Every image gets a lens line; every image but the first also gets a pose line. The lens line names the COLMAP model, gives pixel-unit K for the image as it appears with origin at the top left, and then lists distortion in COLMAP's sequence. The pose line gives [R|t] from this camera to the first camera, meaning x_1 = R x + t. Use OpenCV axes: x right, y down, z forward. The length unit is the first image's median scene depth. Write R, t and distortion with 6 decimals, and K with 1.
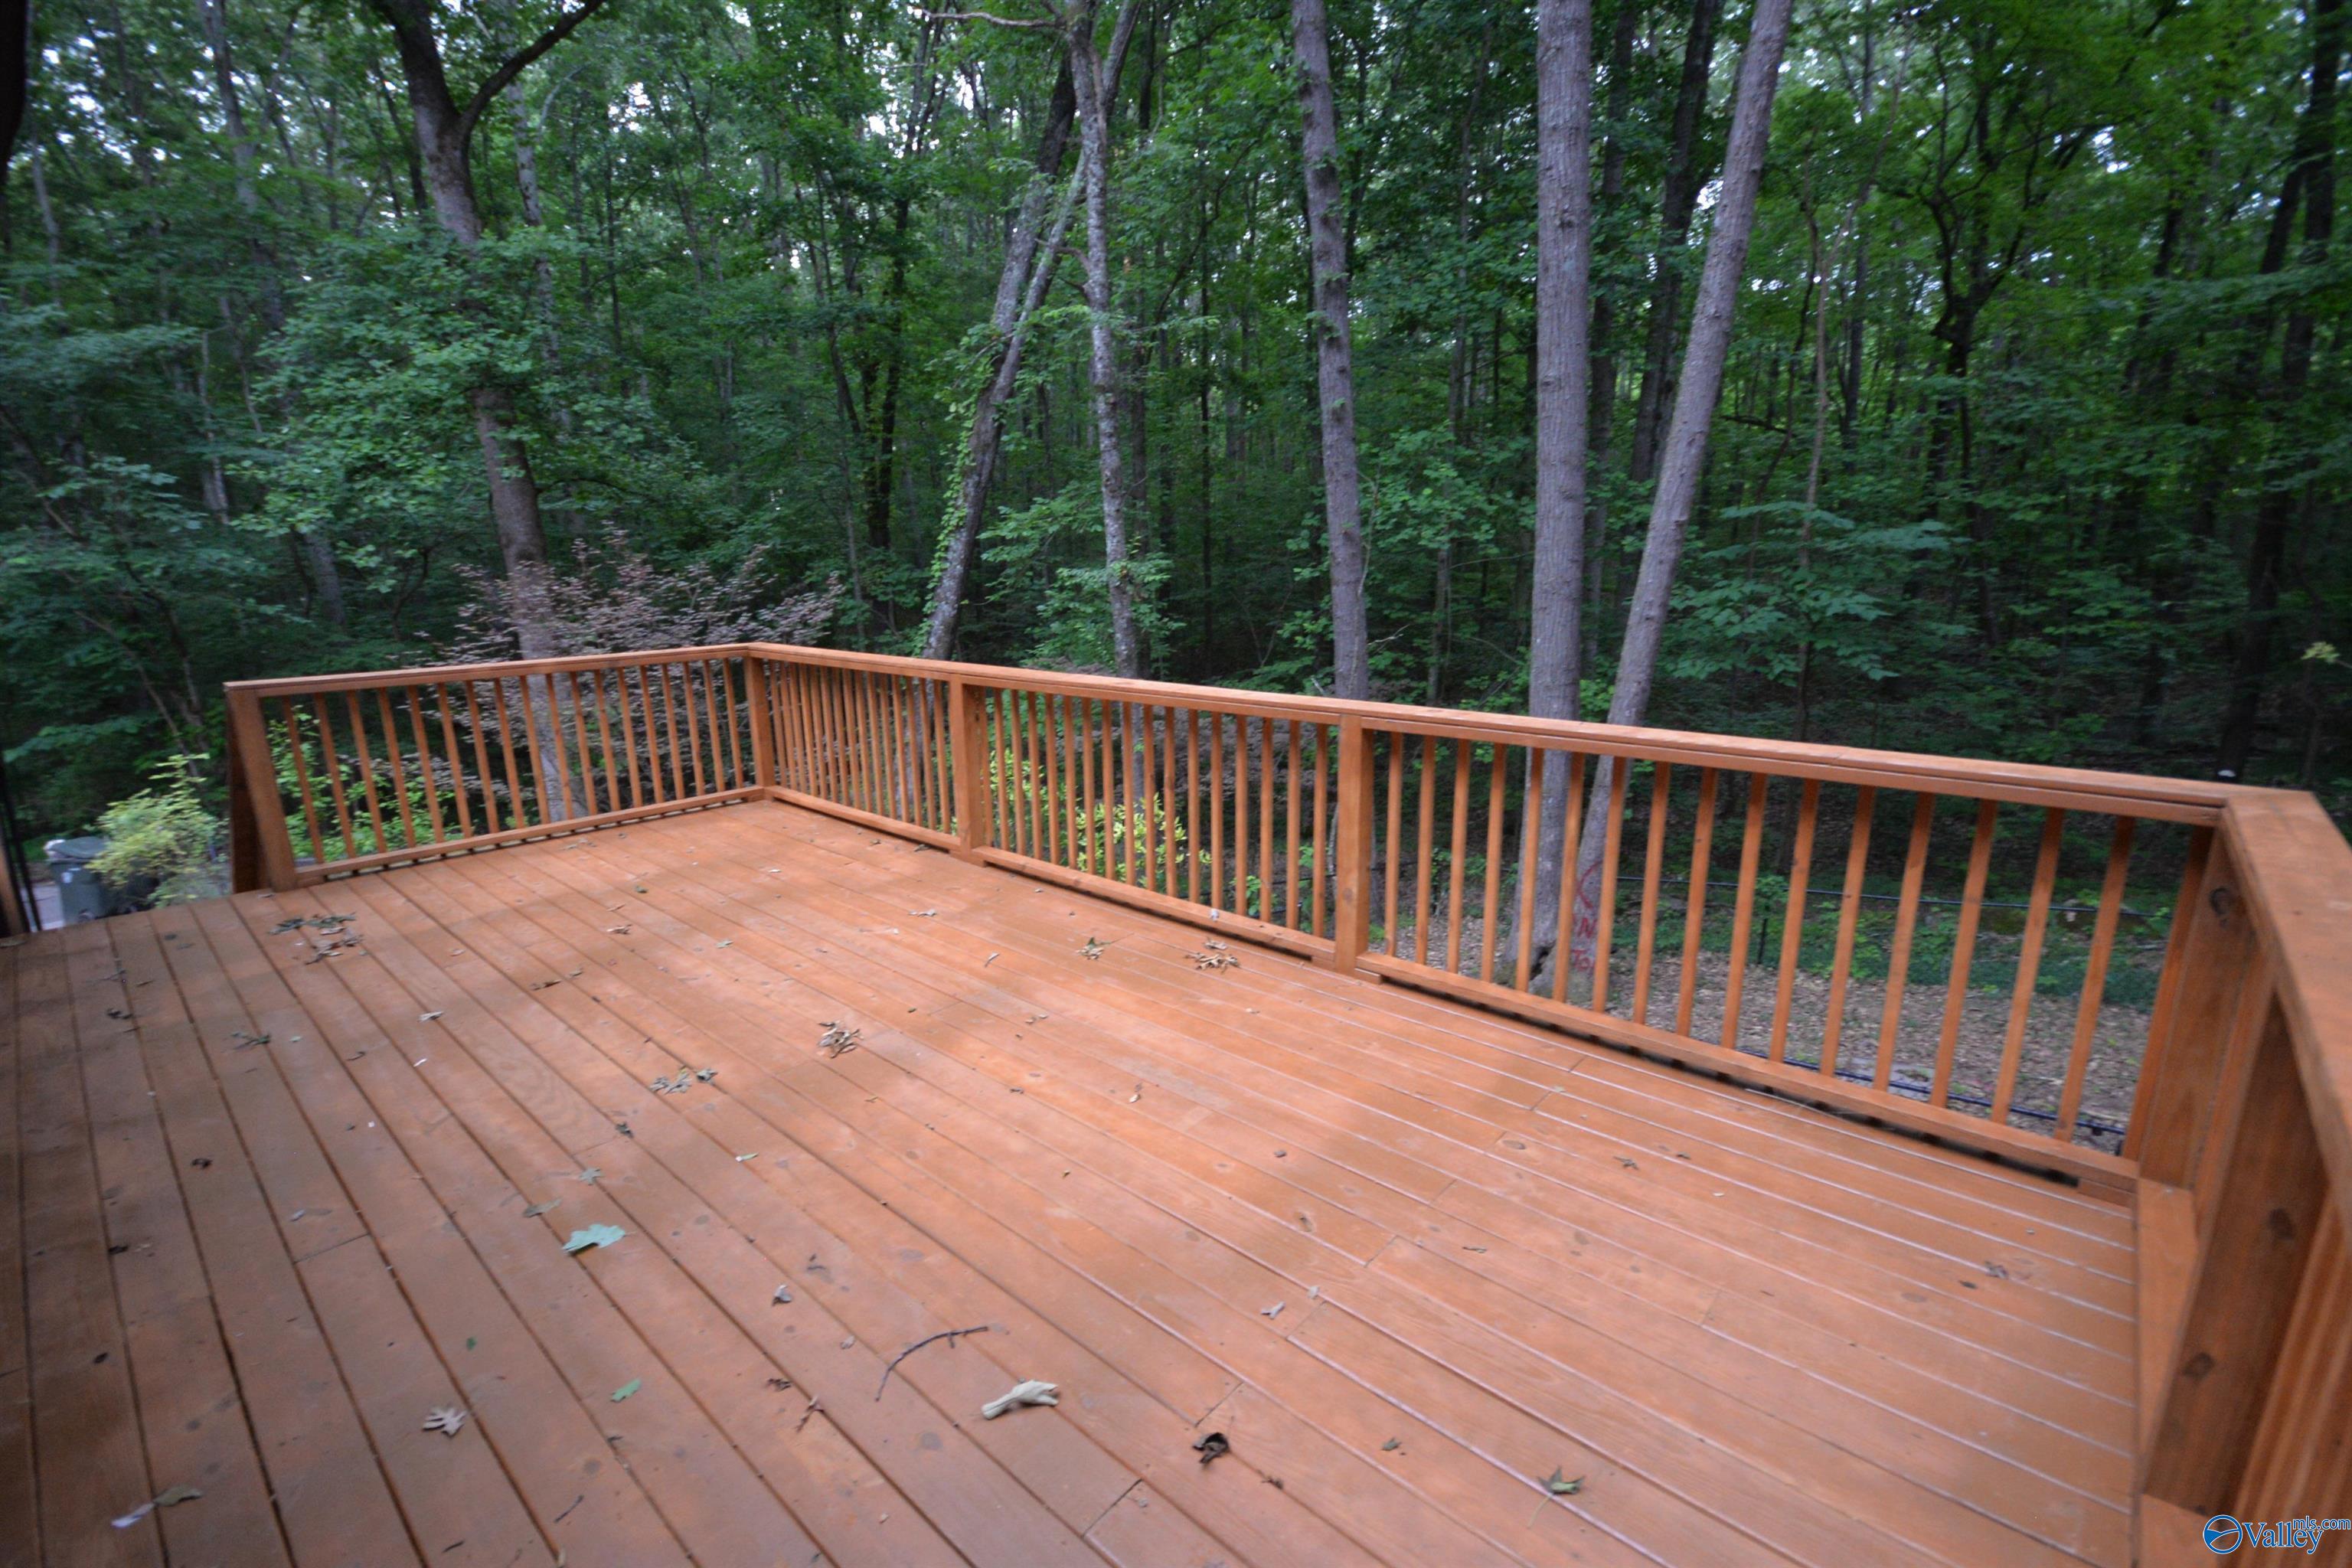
lens RADIAL K [[1043.4, 0, 1173.9], [0, 1043.4, 792.4], [0, 0, 1]] dist [-0.013806, -0.003129]
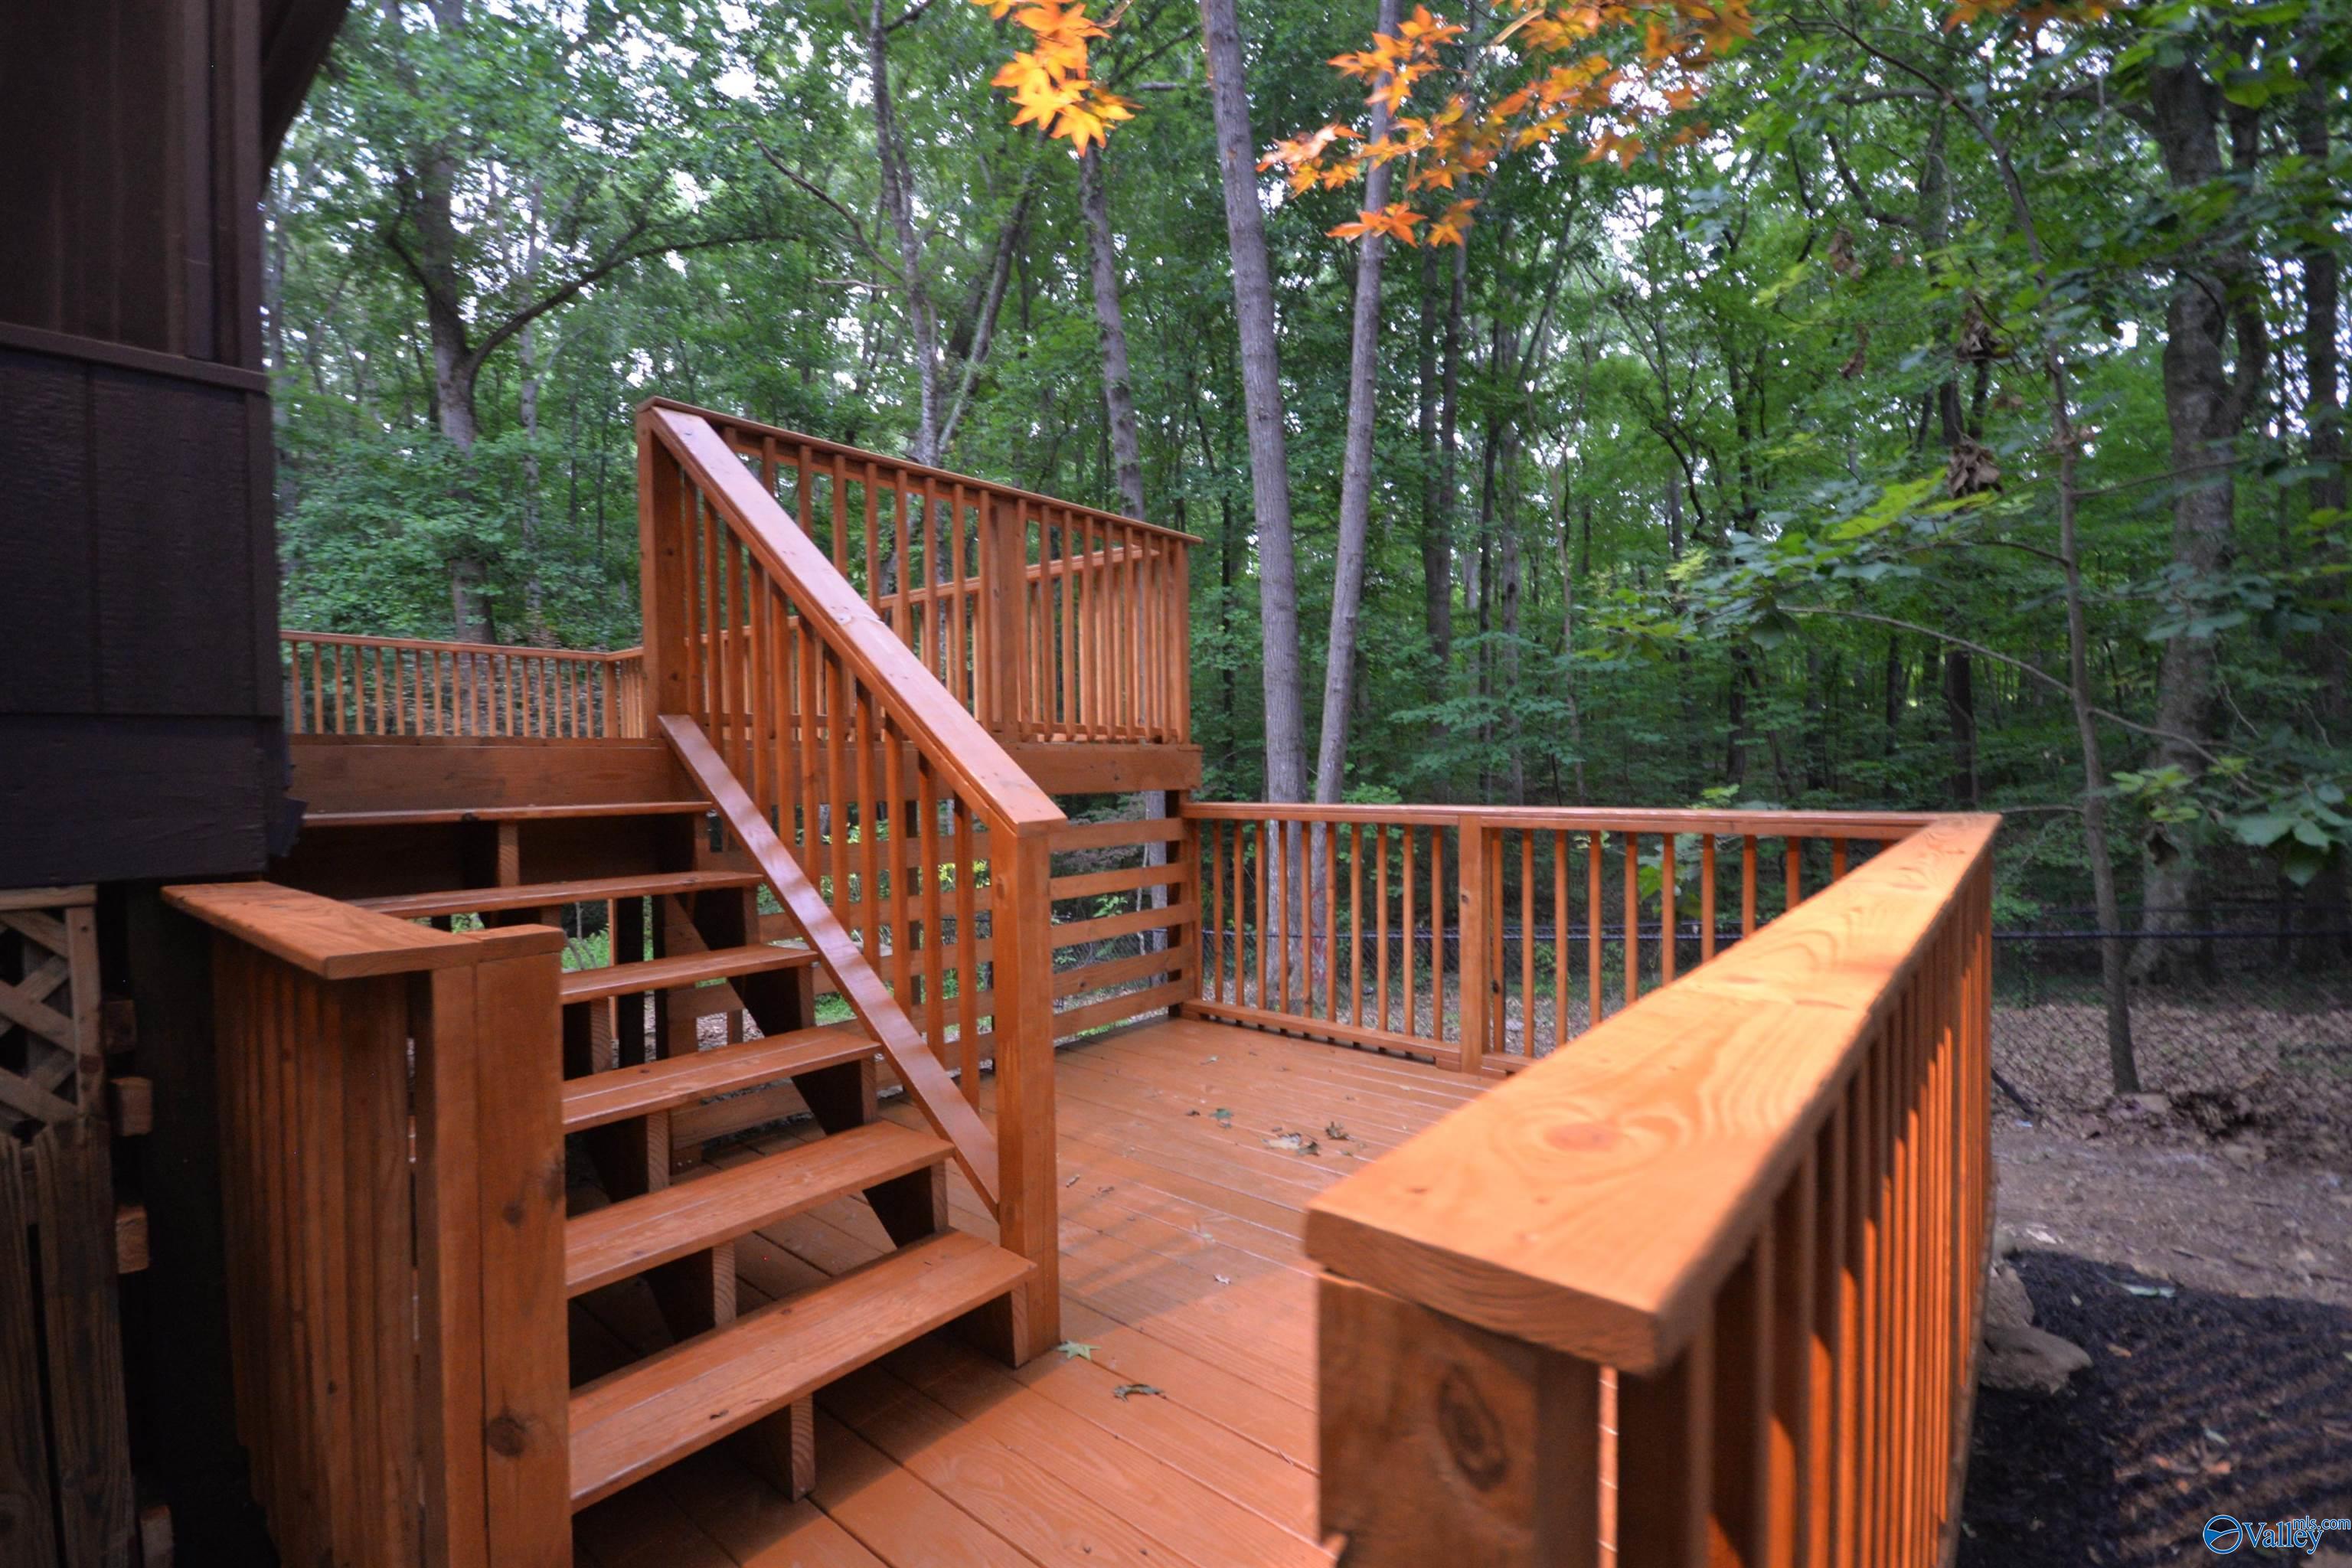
lens RADIAL K [[1043.4, 0, 1187.0], [0, 1043.4, 786.1], [0, 0, 1]] dist [-0.013806, -0.003129]
pose [[0.999247, -0.001702, 0.038765, 0.129402], [0.009988, 0.976660, -0.214559, 0.137426], [-0.037495, 0.214784, 0.975942, -0.149195]]
